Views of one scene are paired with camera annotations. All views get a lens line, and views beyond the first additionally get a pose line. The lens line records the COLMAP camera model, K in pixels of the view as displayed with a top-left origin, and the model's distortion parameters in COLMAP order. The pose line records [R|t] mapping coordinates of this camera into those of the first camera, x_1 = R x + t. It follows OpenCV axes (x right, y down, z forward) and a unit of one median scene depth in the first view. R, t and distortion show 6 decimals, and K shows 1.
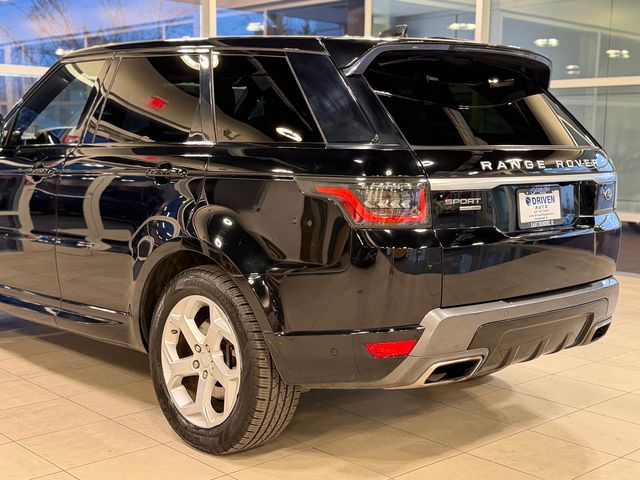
lens RADIAL K [[878.8, 0, 321.2], [0, 878.8, 240.4], [0, 0, 1]] dist [0.141361, 0.000000]
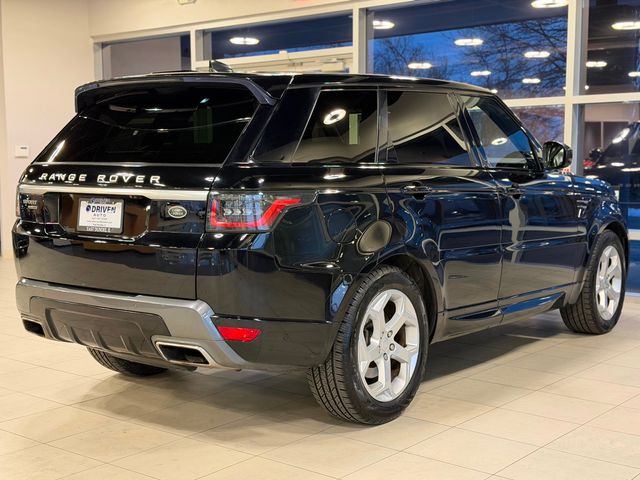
lens RADIAL K [[886.1, 0, 319.9], [0, 886.1, 239.2], [0, 0, 1]] dist [0.148699, 0.000000]
pose [[0.148478, 0.072172, -0.986279, 1.367910], [-0.113219, 0.992016, 0.055547, -0.098448], [0.982413, 0.103418, 0.155464, 1.049221]]
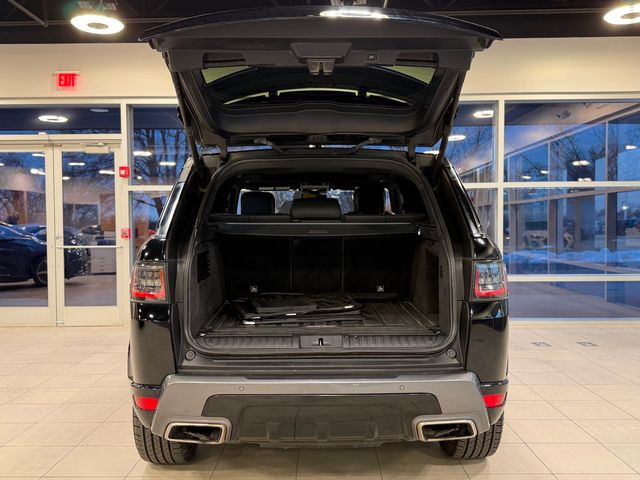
lens RADIAL K [[607.5, 0, 320.5], [0, 607.5, 242.7], [0, 0, 1]] dist [0.018112, 0.000000]
pose [[0.731892, -0.001650, -0.681419, 0.696930], [-0.063435, 0.995490, -0.070545, -0.043581], [0.678462, 0.094857, 0.728486, 0.450927]]
